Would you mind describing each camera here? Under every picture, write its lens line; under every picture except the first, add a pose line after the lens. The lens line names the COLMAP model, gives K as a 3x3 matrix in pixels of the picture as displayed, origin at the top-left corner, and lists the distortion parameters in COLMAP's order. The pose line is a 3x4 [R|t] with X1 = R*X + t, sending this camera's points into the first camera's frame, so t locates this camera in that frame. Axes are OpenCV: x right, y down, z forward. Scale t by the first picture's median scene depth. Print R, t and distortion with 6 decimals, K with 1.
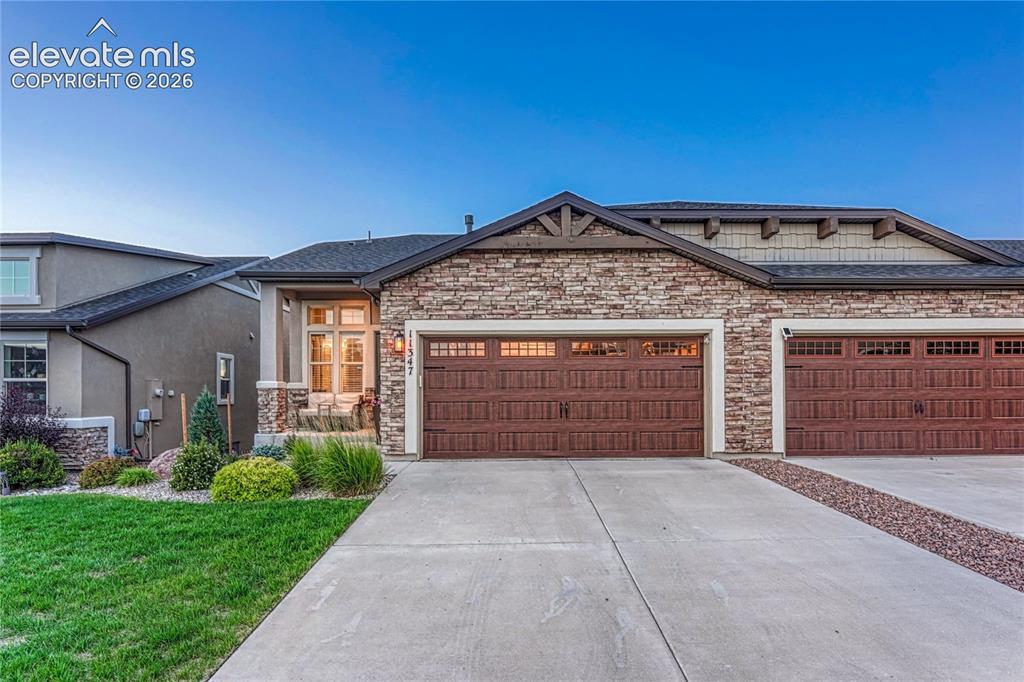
lens RADIAL K [[427.6, 0, 510.6], [0, 427.6, 390.7], [0, 0, 1]] dist [-0.009646, 0.001230]
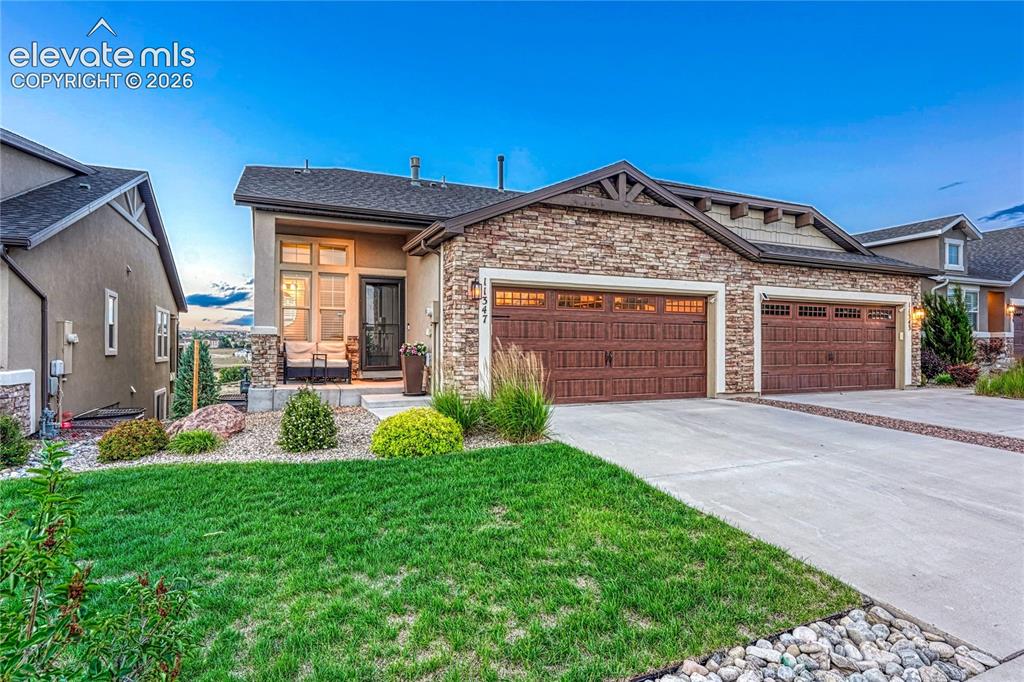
lens RADIAL K [[427.6, 0, 510.8], [0, 427.6, 345.9], [0, 0, 1]] dist [-0.009646, 0.001230]
pose [[0.949297, 0.007501, 0.314291, -0.461762], [-0.009036, 0.999953, 0.003427, 0.011491], [-0.314250, -0.006093, 0.949321, 0.035839]]
